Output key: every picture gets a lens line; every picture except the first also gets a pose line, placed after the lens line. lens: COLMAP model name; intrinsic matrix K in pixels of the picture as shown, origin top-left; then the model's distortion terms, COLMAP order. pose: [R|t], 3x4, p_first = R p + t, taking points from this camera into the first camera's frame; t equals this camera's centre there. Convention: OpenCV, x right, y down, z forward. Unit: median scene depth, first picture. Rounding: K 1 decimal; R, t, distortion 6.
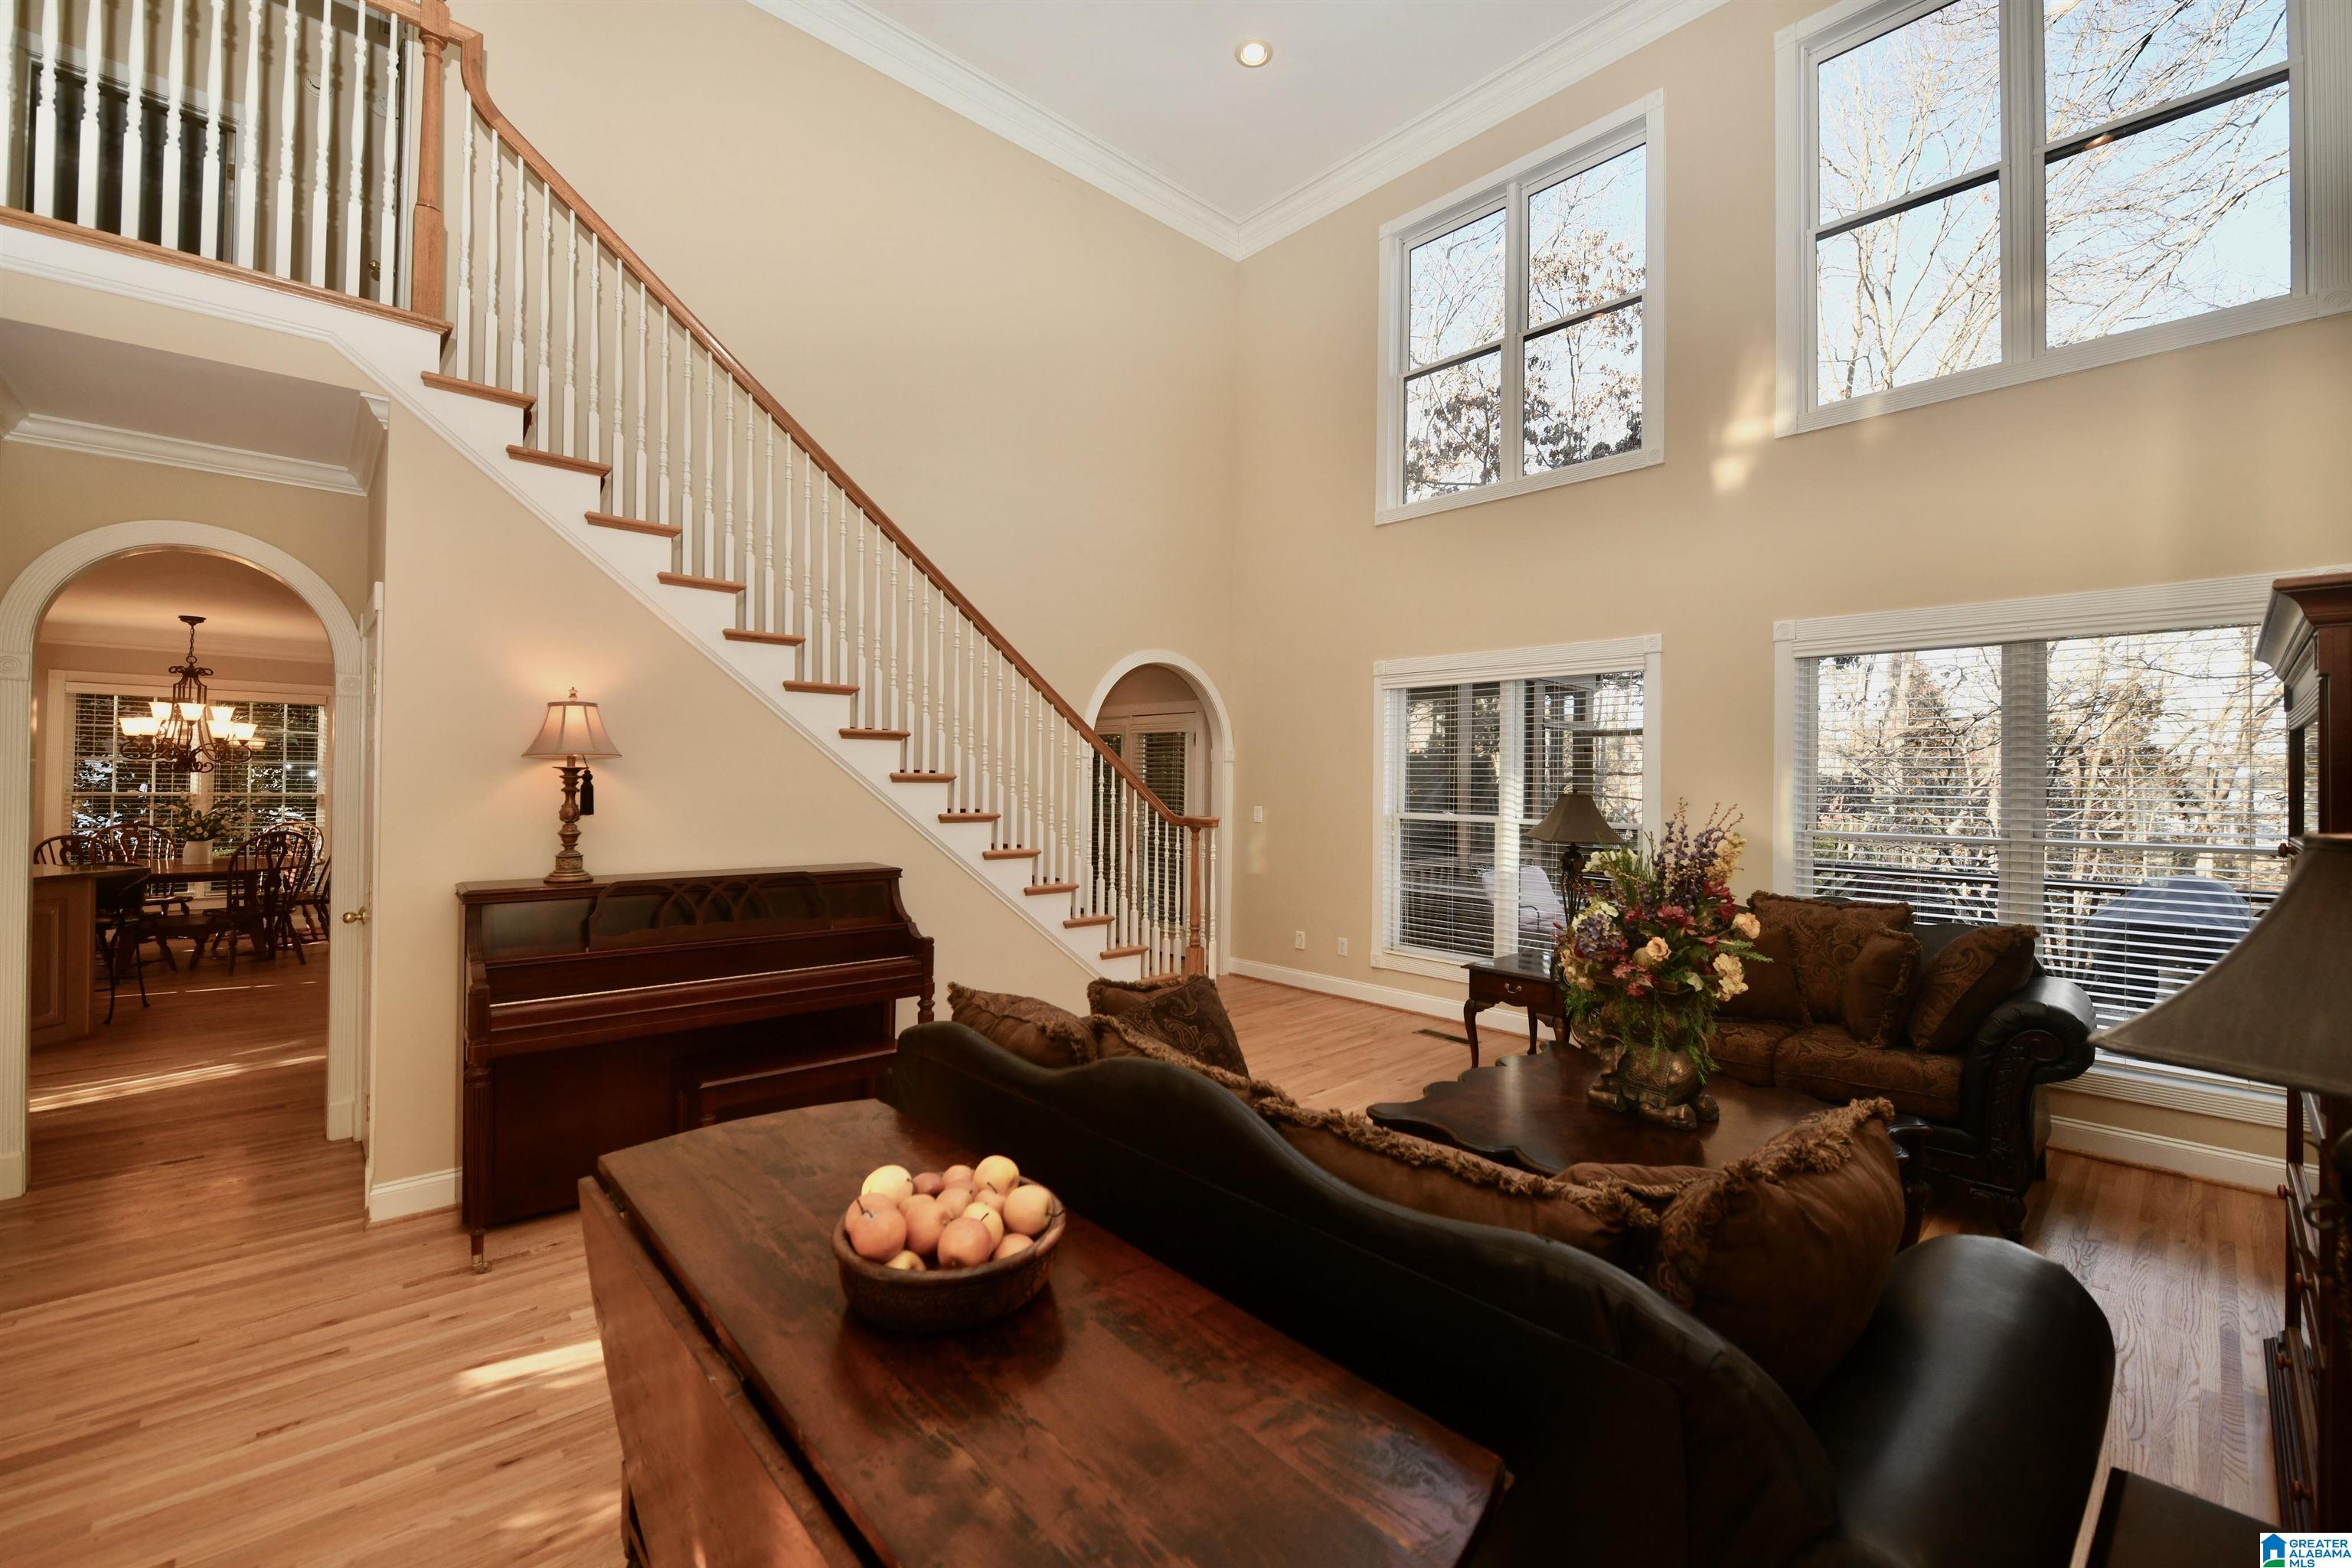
lens RADIAL K [[957.3, 0, 1177.9], [0, 957.3, 775.8], [0, 0, 1]] dist [-0.002428, -0.003287]
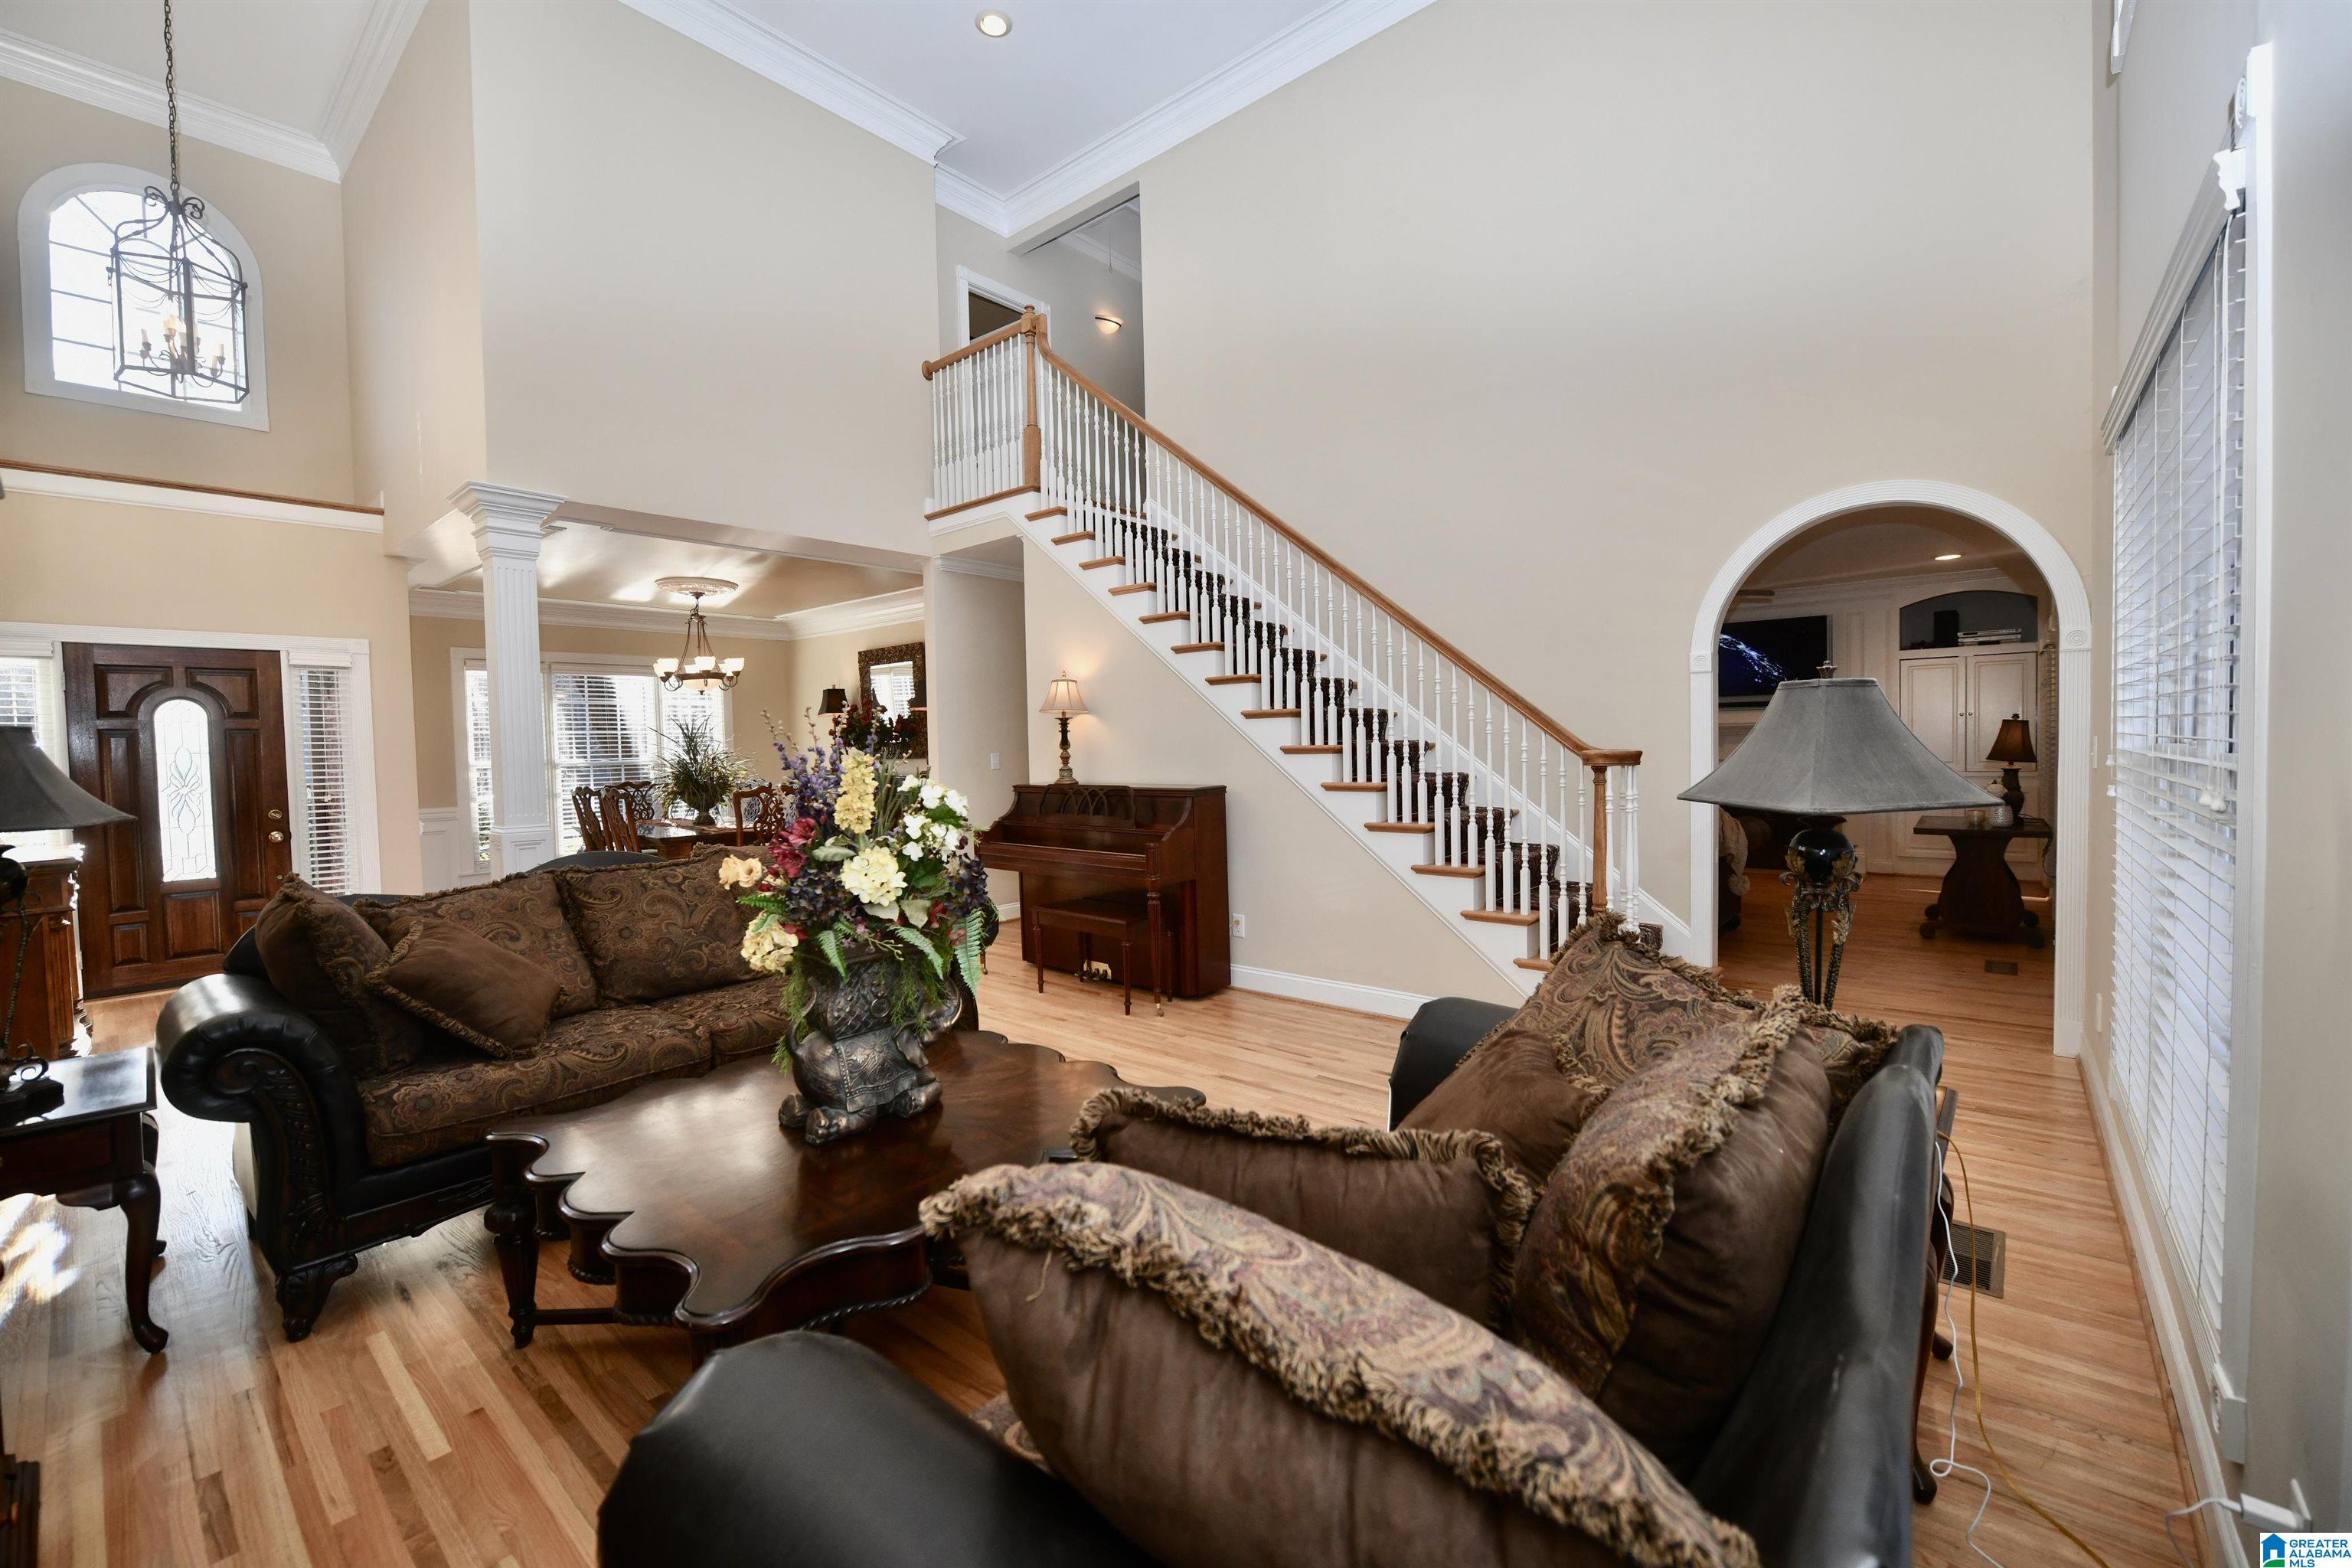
lens RADIAL K [[957.3, 0, 1177.9], [0, 957.3, 775.8], [0, 0, 1]] dist [-0.002428, -0.003287]
pose [[0.121044, 0.021259, -0.992419, 0.918761], [0.026981, 0.999331, 0.024698, 0.048791], [0.992280, -0.029766, 0.120390, 0.826745]]
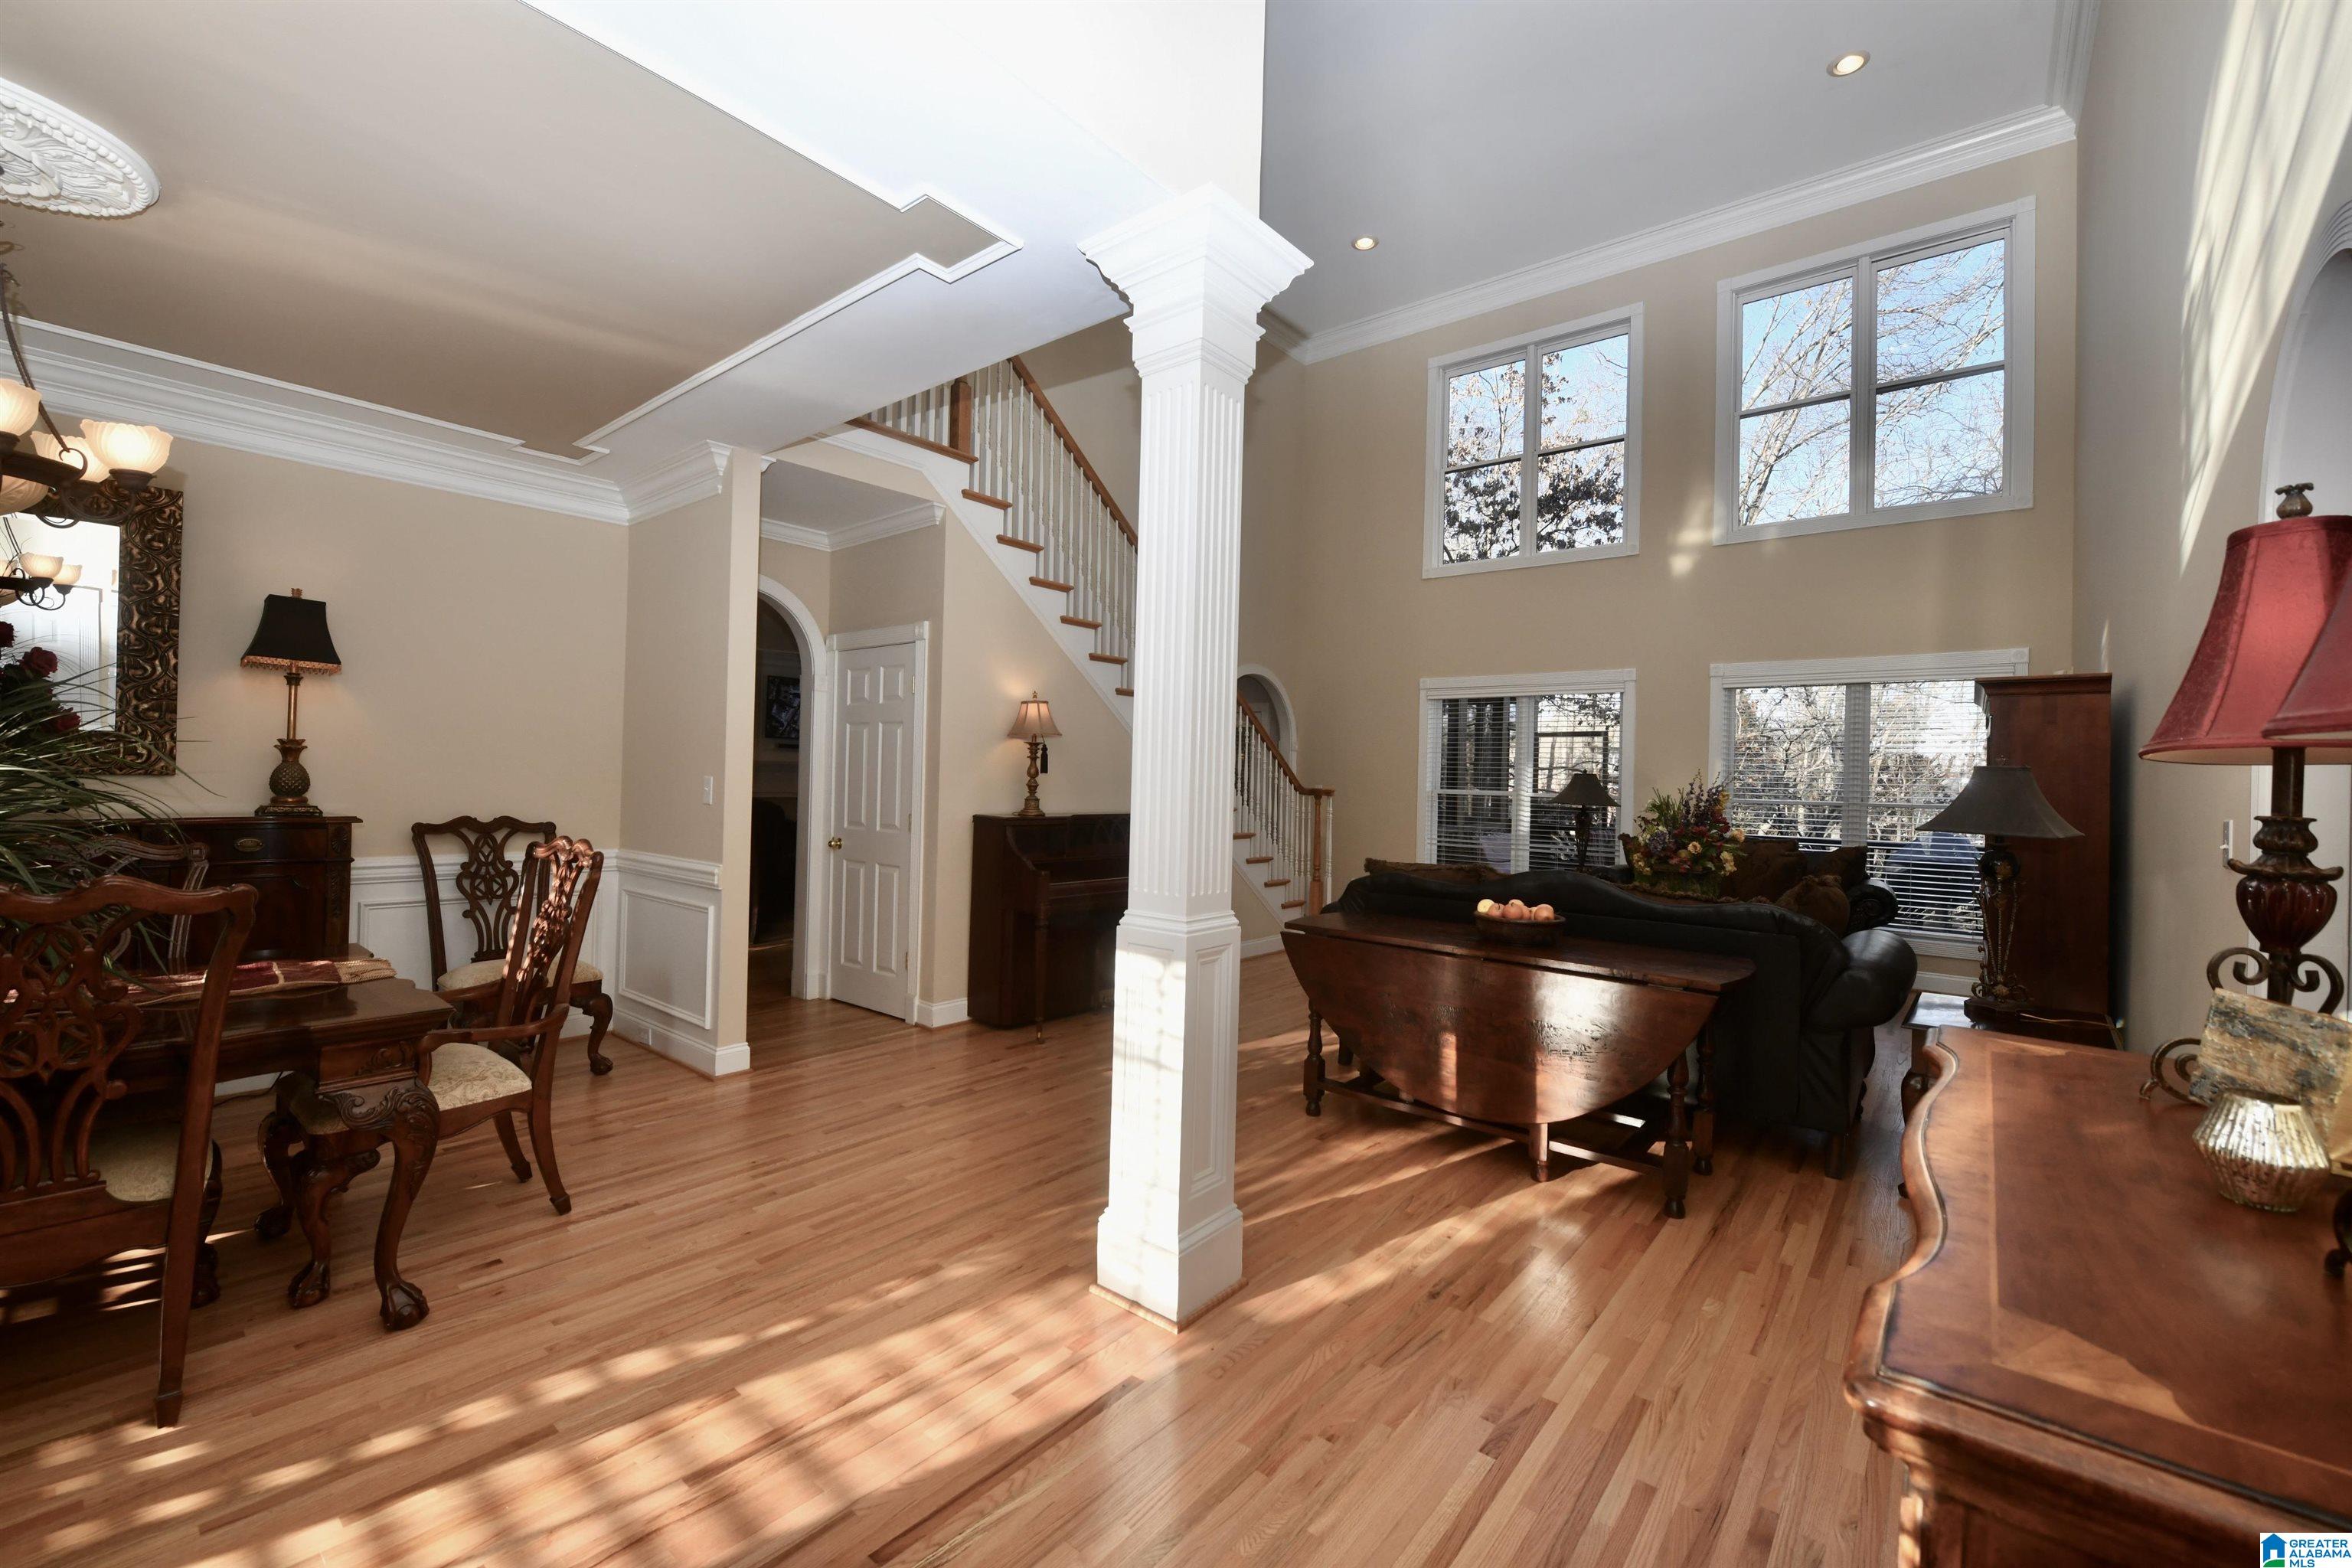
lens RADIAL K [[957.3, 0, 1177.9], [0, 957.3, 775.8], [0, 0, 1]] dist [-0.002428, -0.003287]
pose [[0.990499, 0.013134, 0.136894, -0.512816], [-0.013788, 0.999898, 0.003831, 0.030649], [-0.136829, -0.005682, 0.990578, -0.487211]]
